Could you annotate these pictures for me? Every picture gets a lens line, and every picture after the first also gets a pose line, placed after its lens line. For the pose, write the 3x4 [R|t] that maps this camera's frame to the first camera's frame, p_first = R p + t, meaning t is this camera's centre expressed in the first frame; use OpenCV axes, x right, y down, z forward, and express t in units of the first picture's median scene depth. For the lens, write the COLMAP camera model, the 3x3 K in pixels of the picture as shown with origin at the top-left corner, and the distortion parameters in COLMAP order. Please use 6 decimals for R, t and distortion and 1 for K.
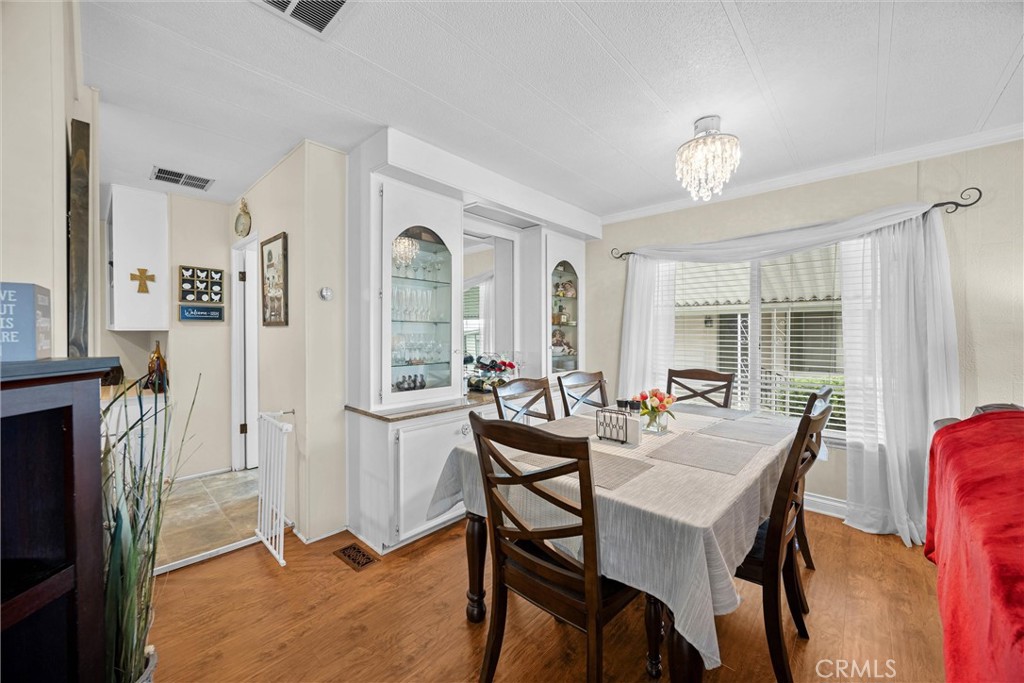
lens RADIAL K [[389.6, 0, 513.7], [0, 389.6, 332.6], [0, 0, 1]] dist [-0.000359, -0.000288]
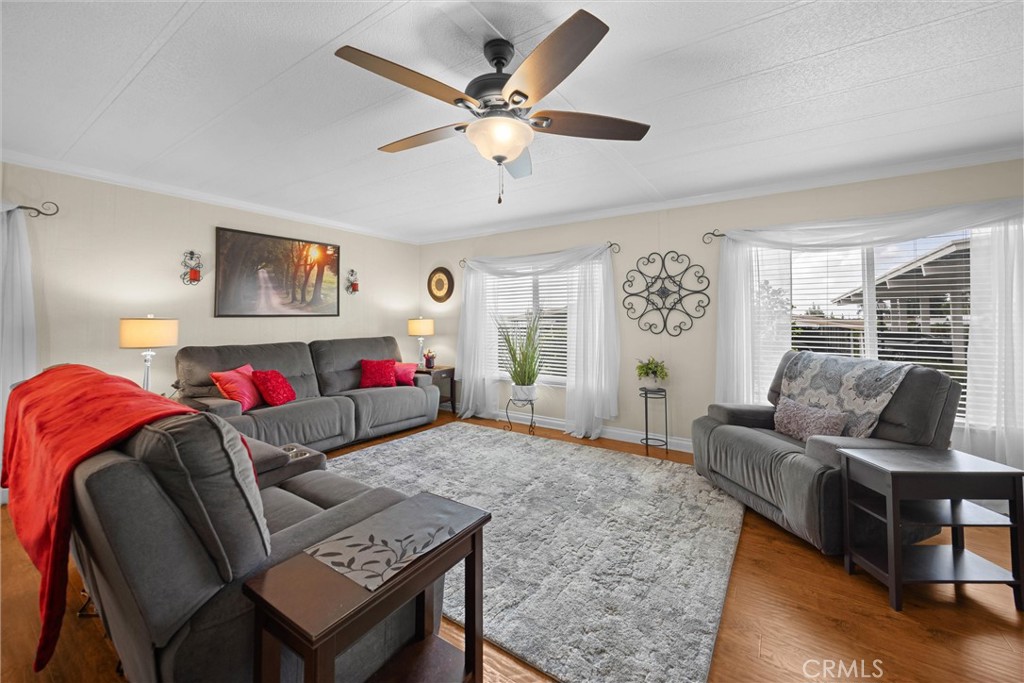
lens RADIAL K [[401.2, 0, 518.2], [0, 401.2, 301.4], [0, 0, 1]] dist [-0.001209, -0.000174]
pose [[-0.155901, 0.042352, 0.986864, -0.259468], [0.000097, 0.999081, -0.042861, 0.005763], [-0.987773, -0.006586, -0.155762, -0.234577]]
